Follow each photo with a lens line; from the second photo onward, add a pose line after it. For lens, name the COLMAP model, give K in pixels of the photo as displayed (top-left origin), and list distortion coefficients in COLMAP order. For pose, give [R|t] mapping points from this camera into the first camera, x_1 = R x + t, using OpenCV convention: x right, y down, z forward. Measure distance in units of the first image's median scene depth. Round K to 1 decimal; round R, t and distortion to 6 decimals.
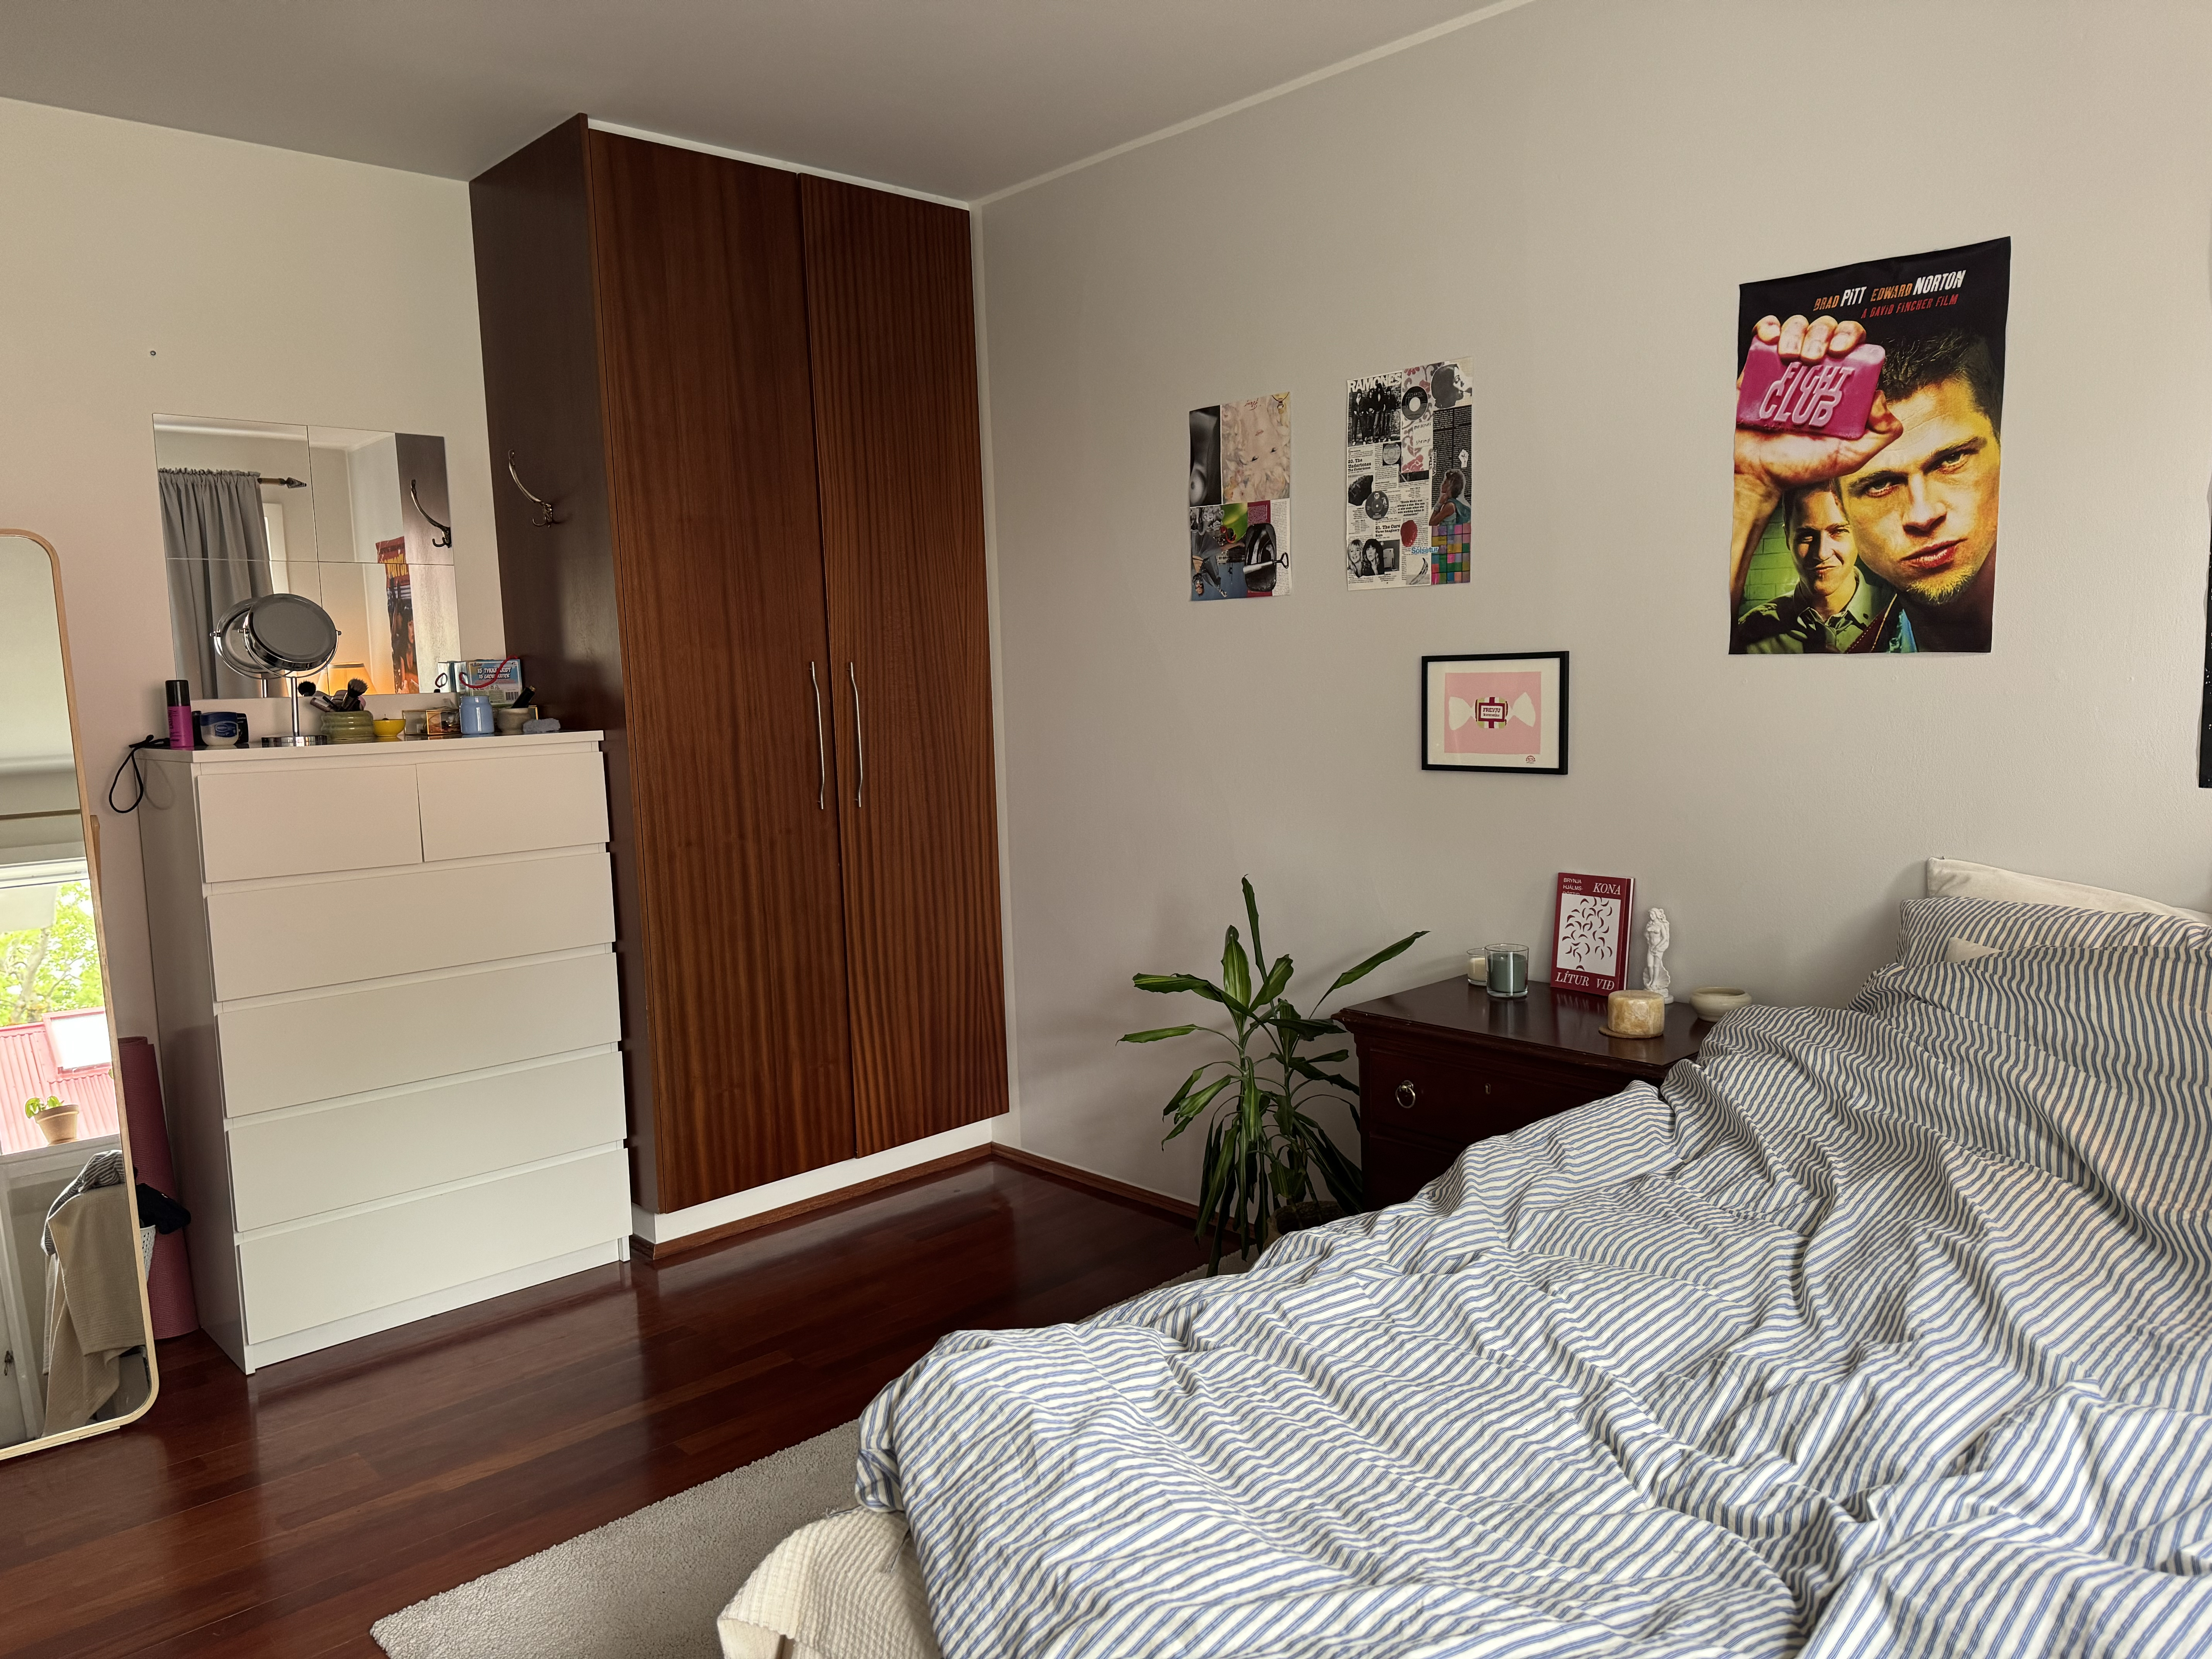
lens RADIAL K [[1524.1, 0, 1107.4], [0, 1524.1, 832.6], [0, 0, 1]] dist [-0.006559, -0.009316]
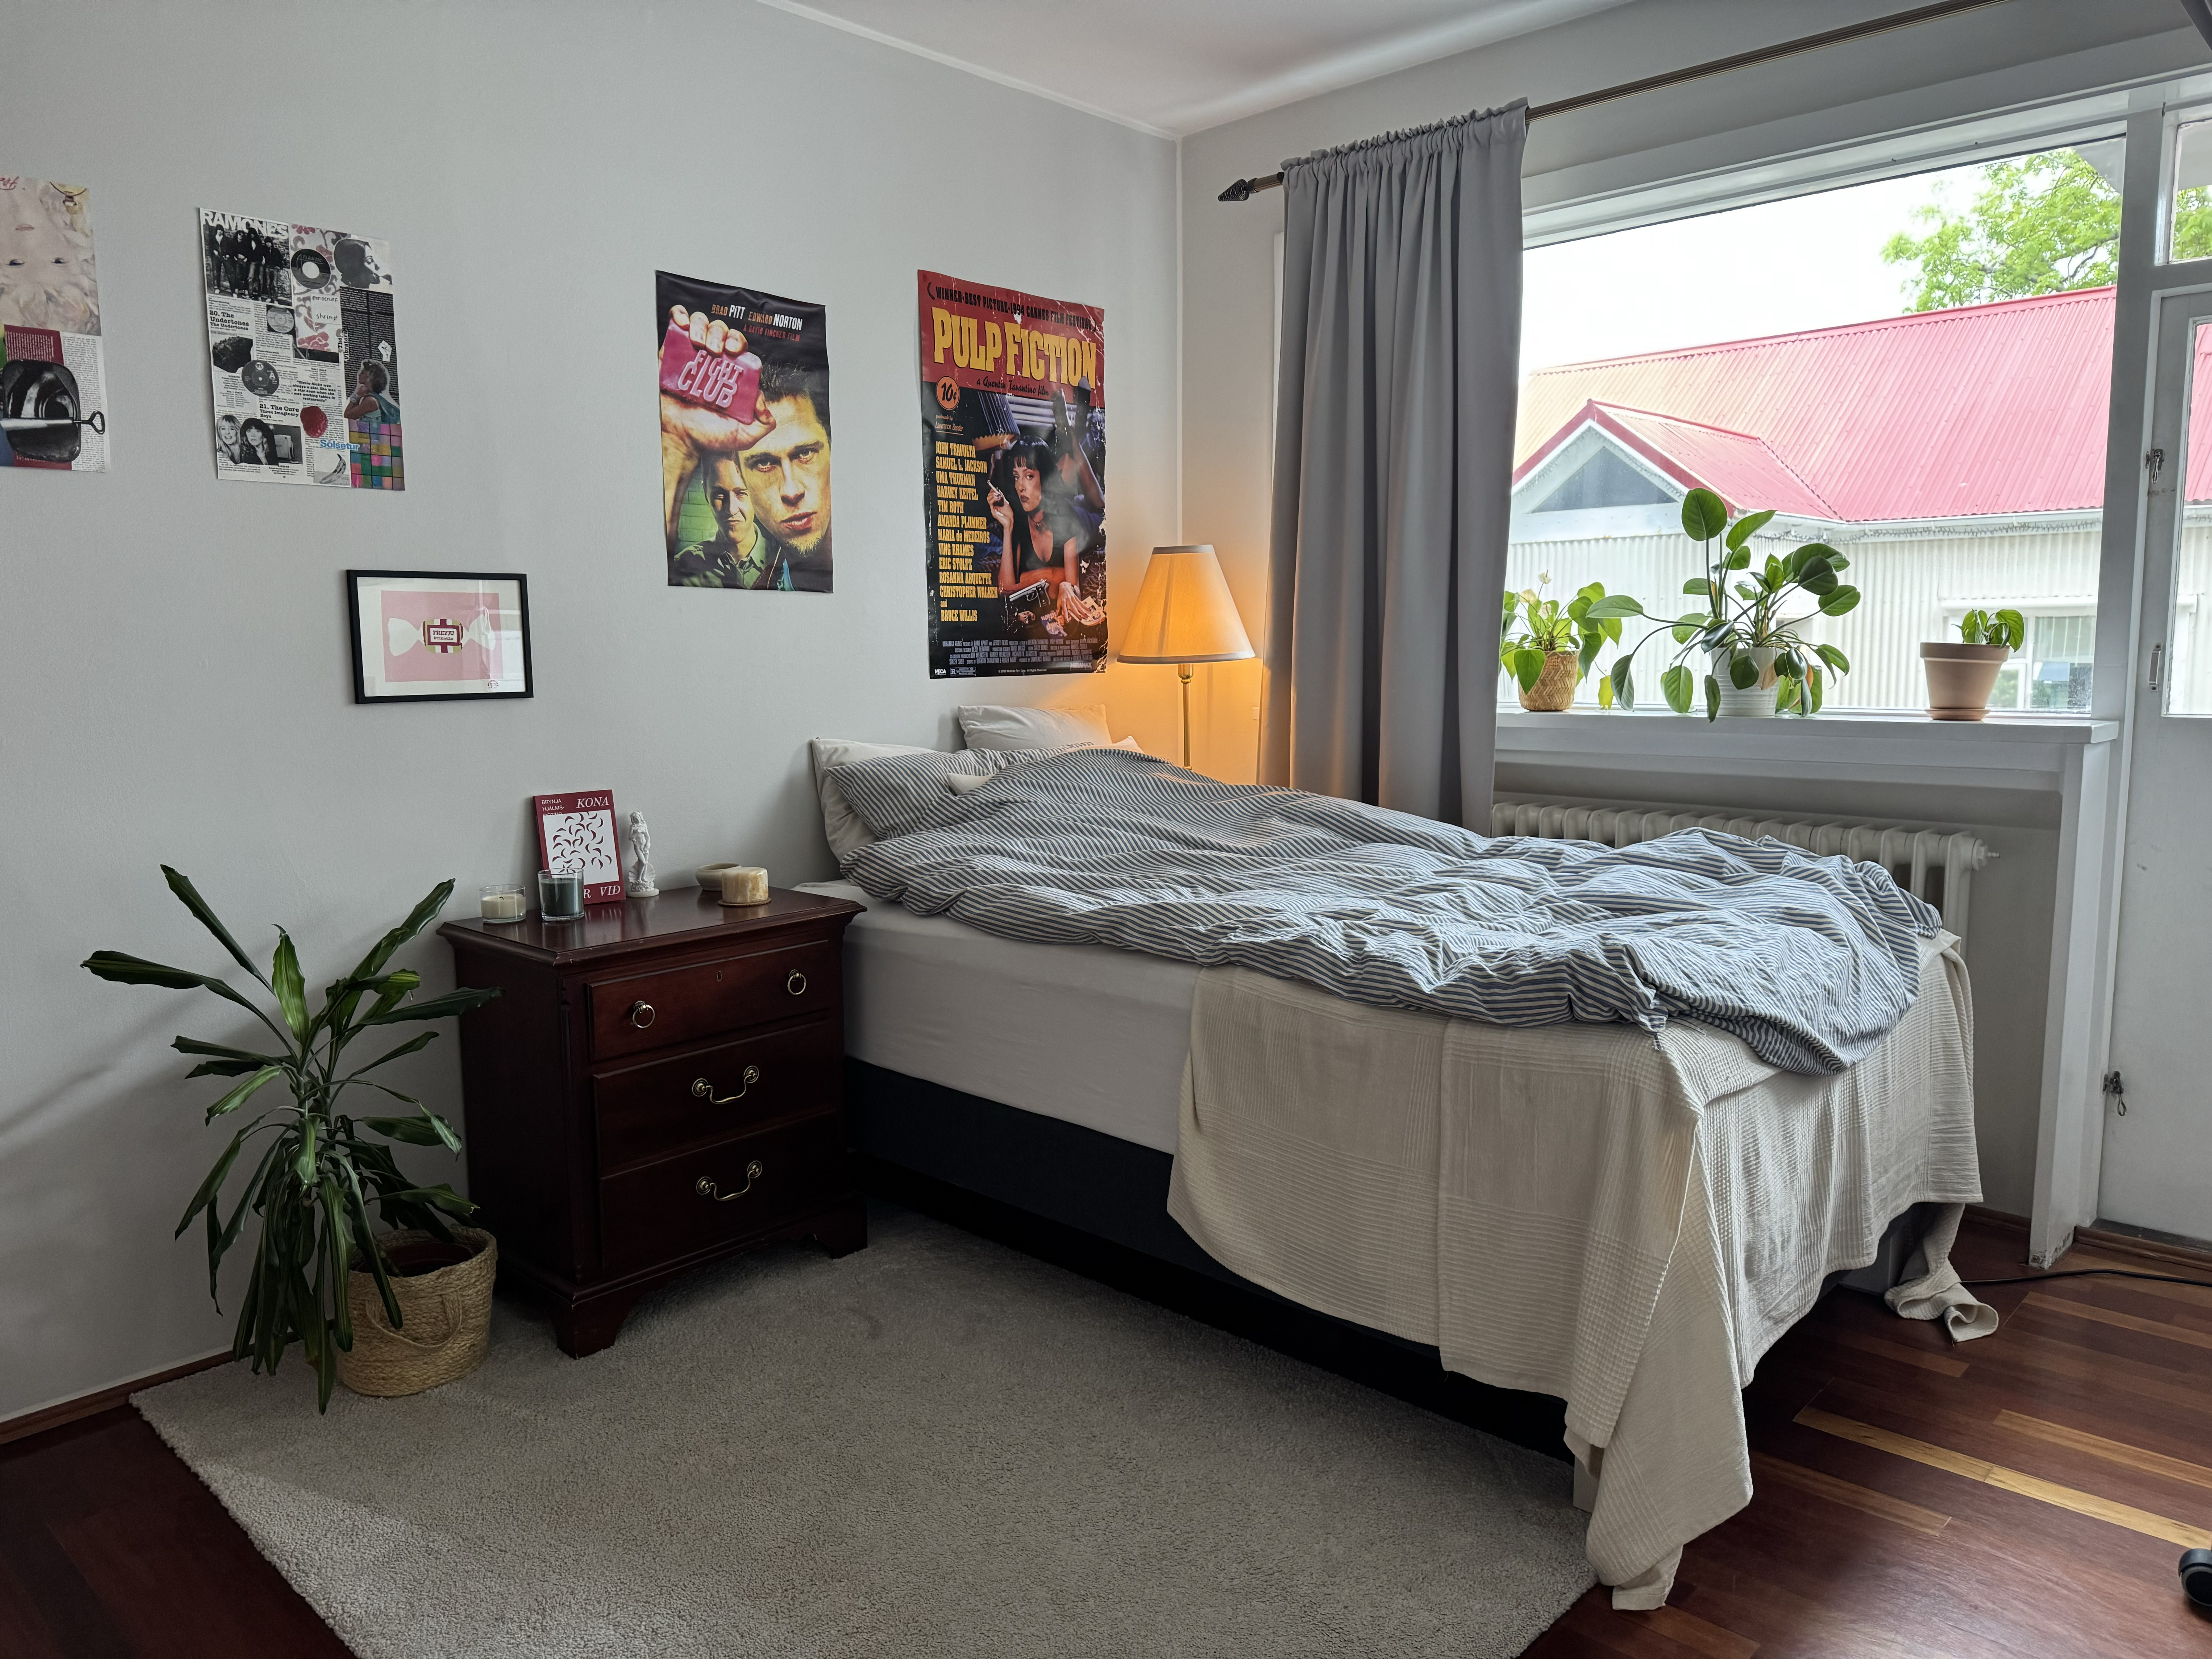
lens RADIAL K [[1524.1, 0, 1107.1], [0, 1524.1, 831.1], [0, 0, 1]] dist [-0.006559, -0.009316]
pose [[-0.026094, -0.083618, 0.996156, -0.729346], [0.119305, 0.989113, 0.086151, 0.008060], [-0.992515, 0.121095, -0.015833, 0.659748]]
